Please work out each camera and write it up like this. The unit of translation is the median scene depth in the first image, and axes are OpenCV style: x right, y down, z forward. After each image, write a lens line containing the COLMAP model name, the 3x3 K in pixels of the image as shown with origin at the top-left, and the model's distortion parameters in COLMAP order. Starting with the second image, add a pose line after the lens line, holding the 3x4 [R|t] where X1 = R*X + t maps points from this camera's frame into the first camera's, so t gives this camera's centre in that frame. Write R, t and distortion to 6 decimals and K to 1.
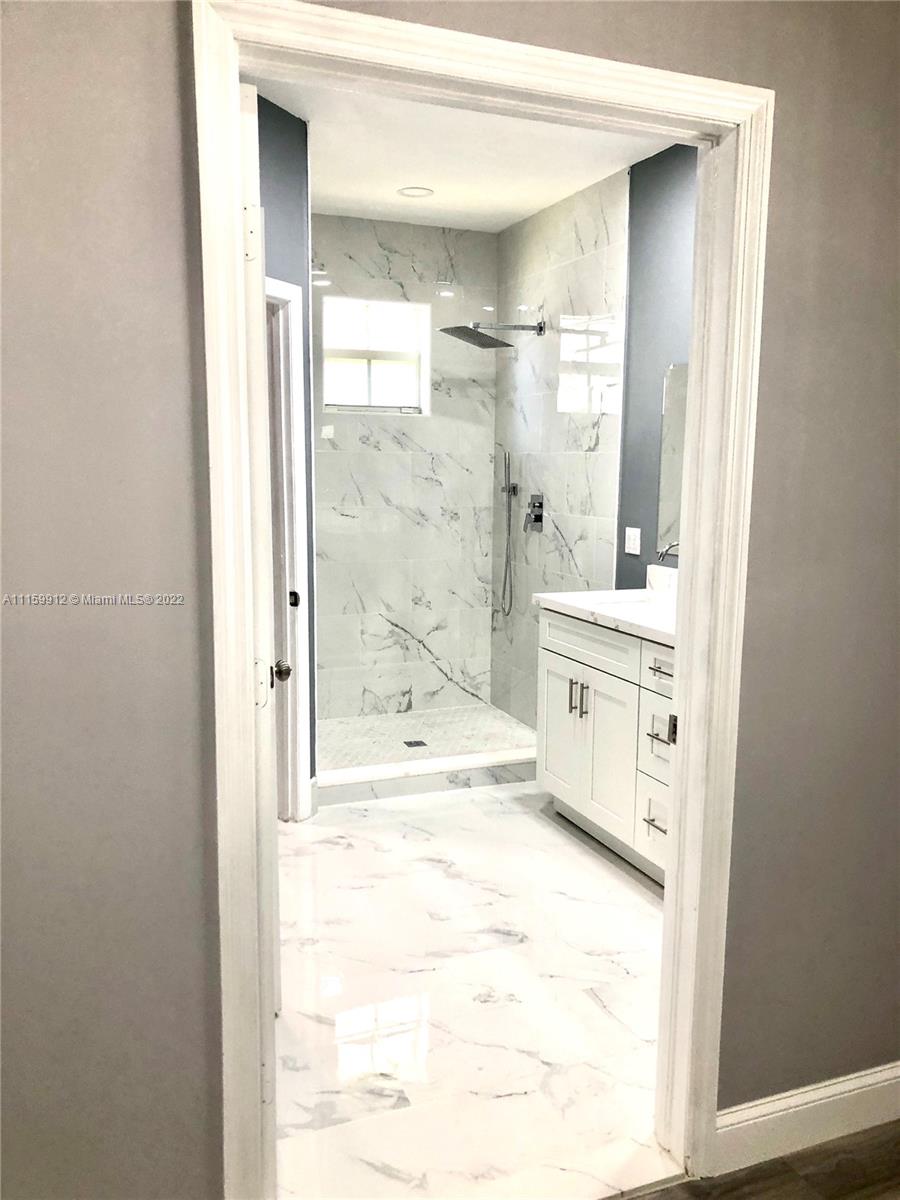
lens RADIAL K [[979.5, 0, 450.0], [0, 979.5, 600.0], [0, 0, 1]] dist [0.011601, -0.018632]
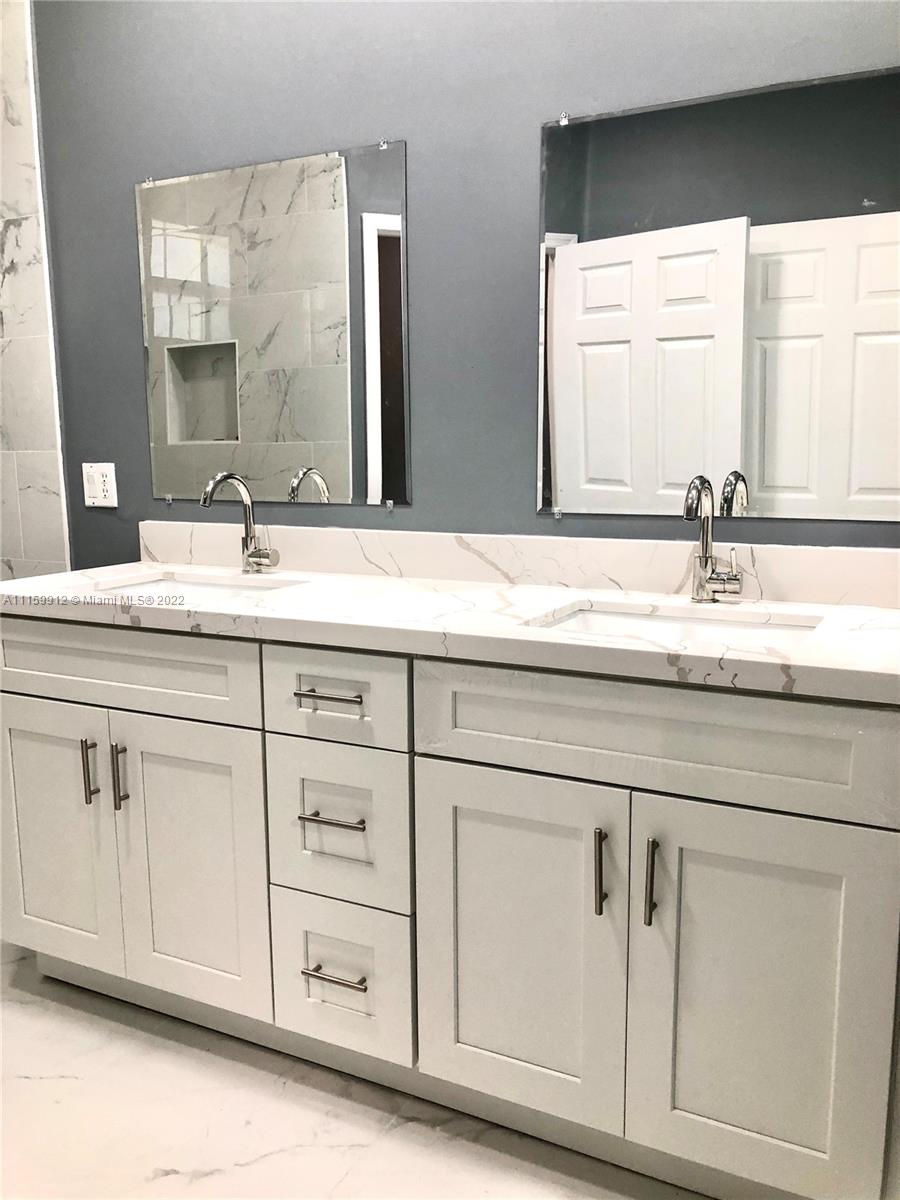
lens RADIAL K [[1014.3, 0, 450.0], [0, 1014.3, 600.0], [0, 0, 1]] dist [-0.002965, -0.003289]
pose [[0.757789, -0.127529, 0.639916, -0.048000], [0.117078, 0.991373, 0.058927, -0.001980], [-0.641910, 0.030266, 0.766182, 0.341231]]
